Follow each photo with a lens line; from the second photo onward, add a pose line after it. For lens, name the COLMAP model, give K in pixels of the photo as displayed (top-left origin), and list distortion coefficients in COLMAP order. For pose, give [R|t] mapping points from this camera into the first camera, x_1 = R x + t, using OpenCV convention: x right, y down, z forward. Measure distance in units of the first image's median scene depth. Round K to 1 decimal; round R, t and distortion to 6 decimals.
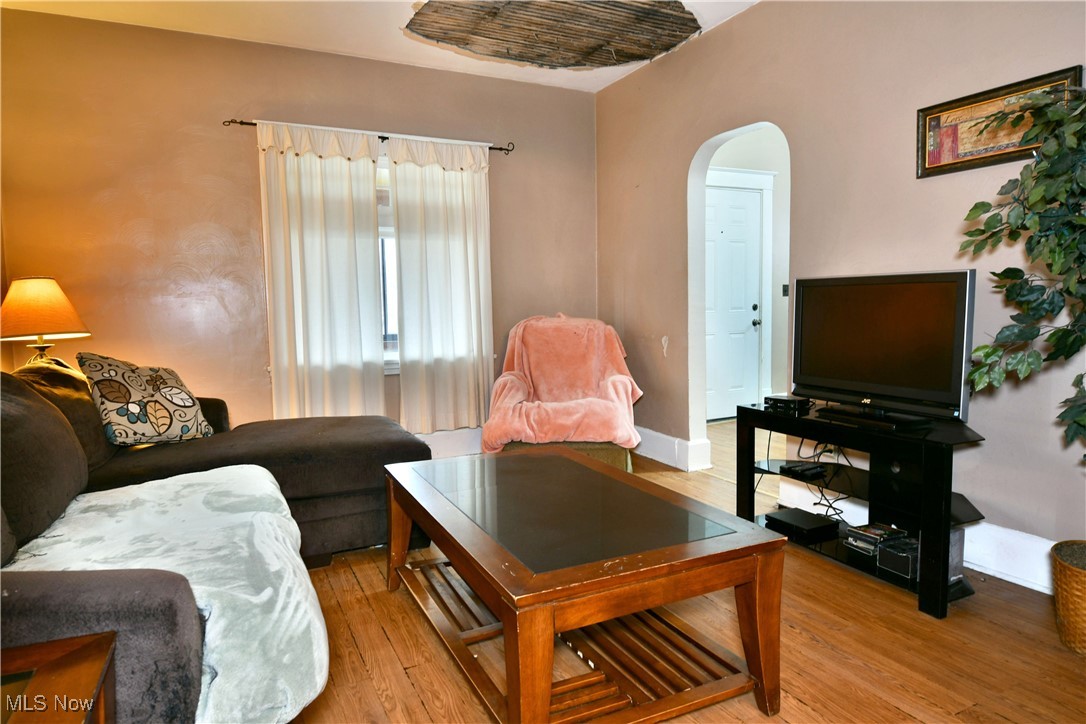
lens RADIAL K [[647.7, 0, 543.0], [0, 647.7, 362.0], [0, 0, 1]] dist [-0.012504, -0.000570]
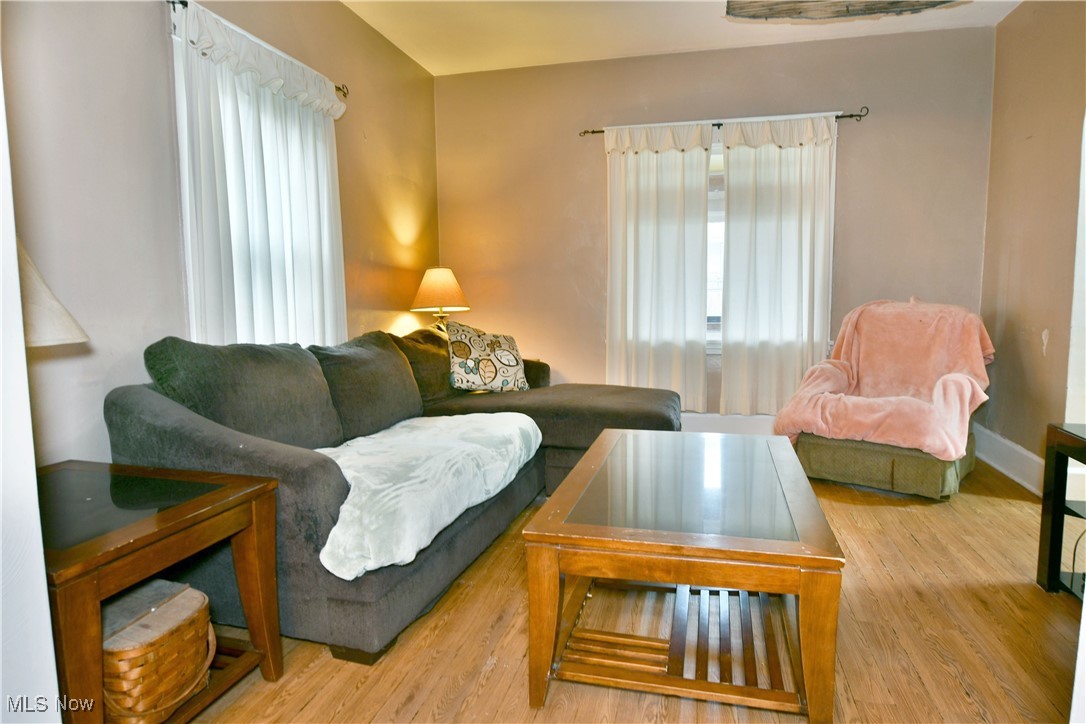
lens RADIAL K [[647.7, 0, 543.0], [0, 647.7, 362.0], [0, 0, 1]] dist [-0.012504, -0.000570]
pose [[0.771359, 0.077203, -0.631700, 0.237790], [-0.057255, 0.997008, 0.051936, -0.007220], [0.633819, -0.003893, 0.773471, 0.024553]]
